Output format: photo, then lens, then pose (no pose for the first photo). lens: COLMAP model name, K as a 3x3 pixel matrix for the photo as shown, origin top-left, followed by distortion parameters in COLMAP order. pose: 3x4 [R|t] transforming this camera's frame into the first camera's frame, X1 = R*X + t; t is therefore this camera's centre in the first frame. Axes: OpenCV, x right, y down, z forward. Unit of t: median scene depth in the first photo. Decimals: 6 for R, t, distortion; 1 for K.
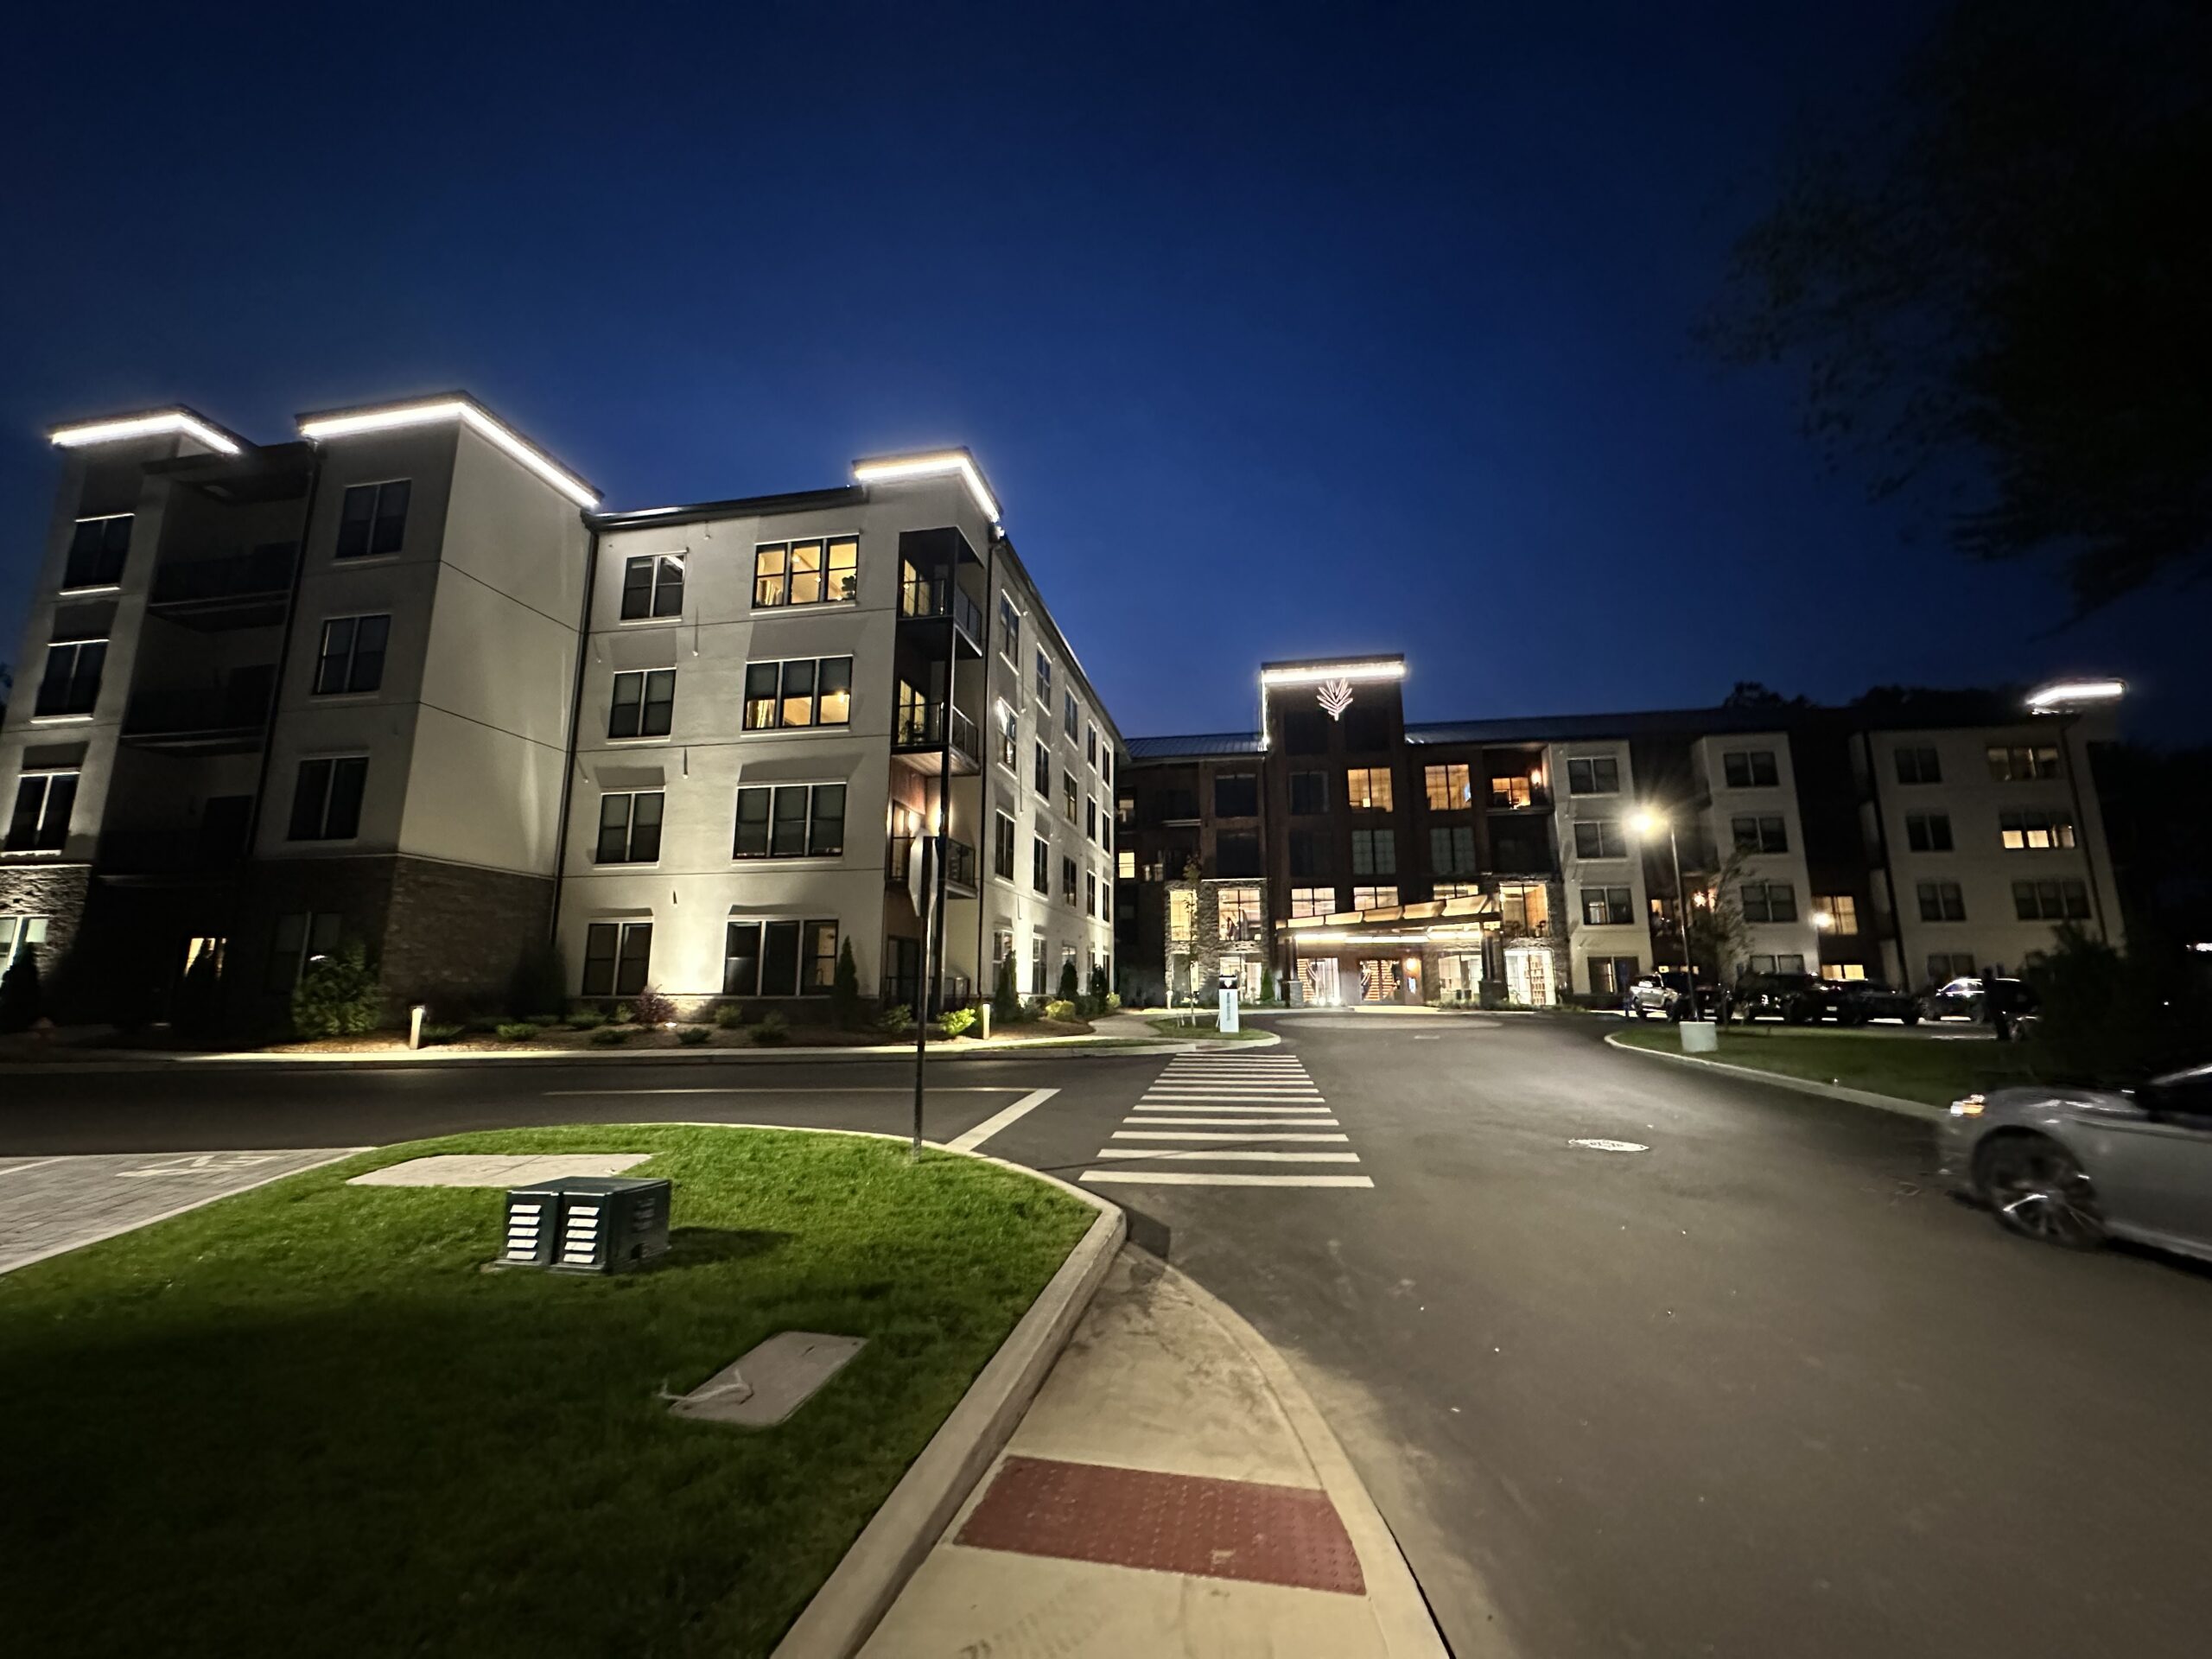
lens RADIAL K [[887.4, 0, 1106.0], [0, 887.4, 829.5], [0, 0, 1]] dist [-0.001469, -0.000163]
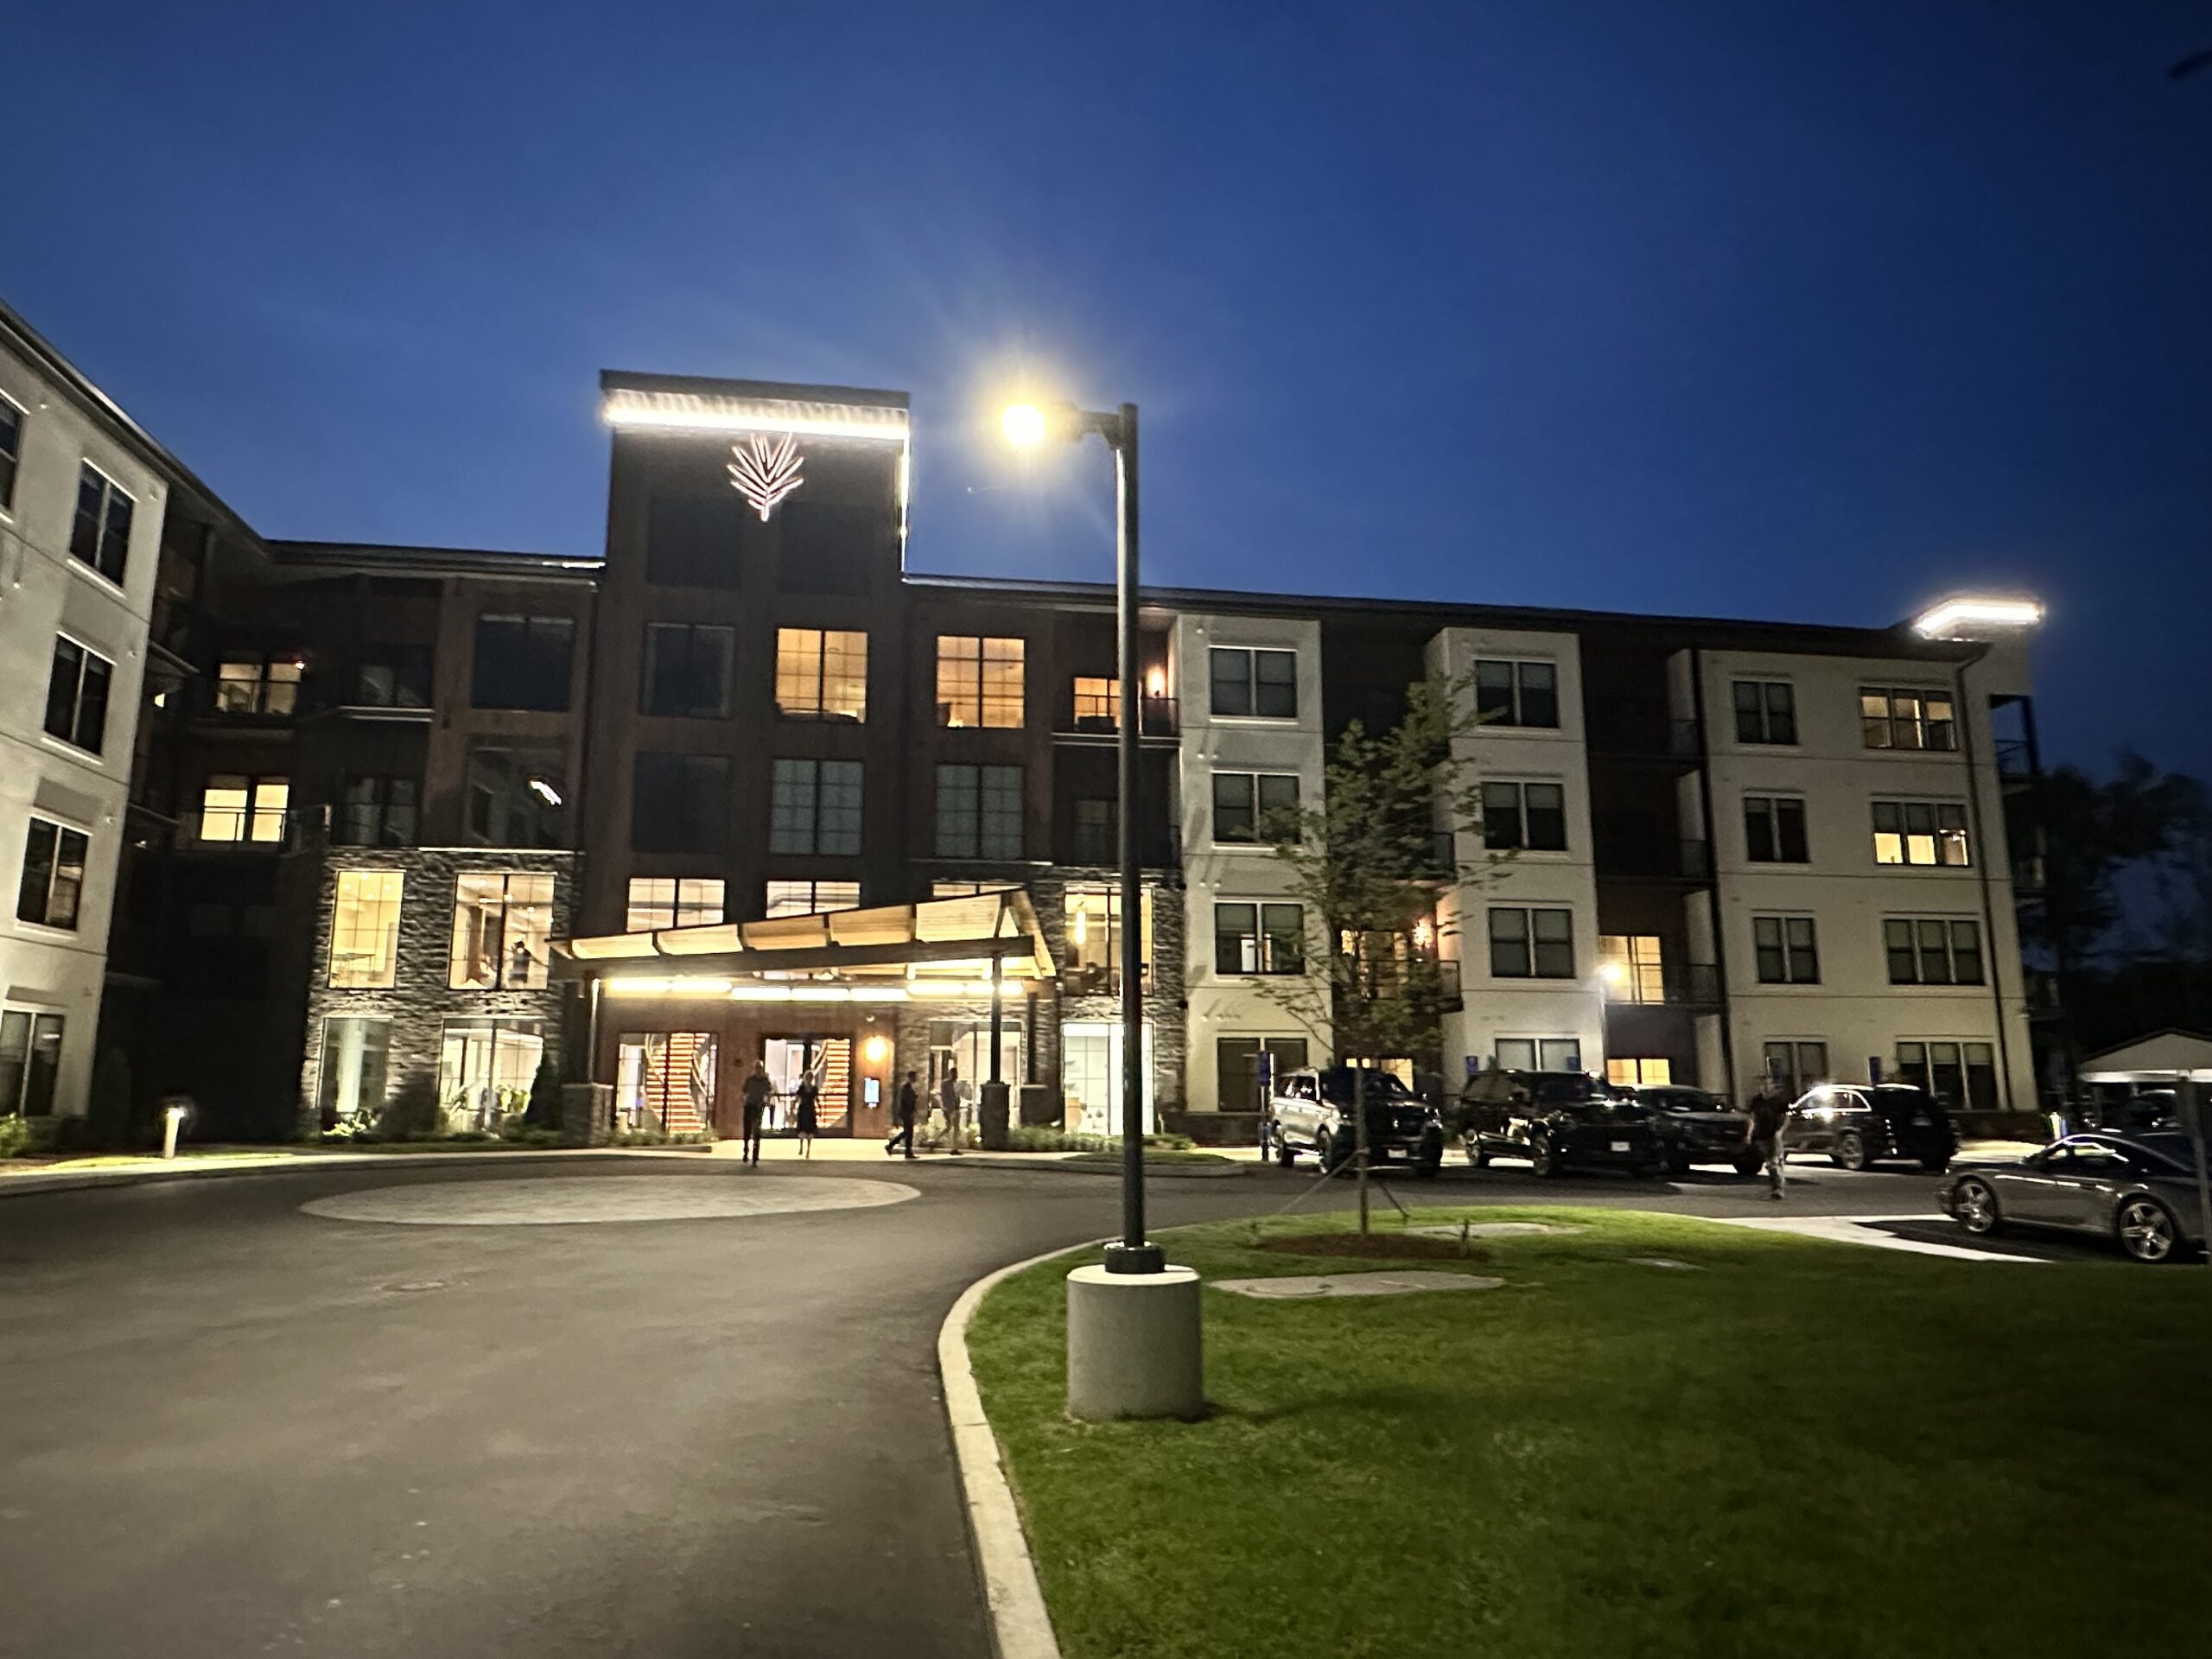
lens RADIAL K [[1432.9, 0, 1106.0], [0, 1432.9, 829.5], [0, 0, 1]] dist [-0.000355, -0.002315]
pose [[0.944414, 0.061133, 0.323025, 0.241376], [-0.058343, 0.998128, -0.018321, 0.050074], [-0.323540, -0.001544, 0.946213, 0.288153]]
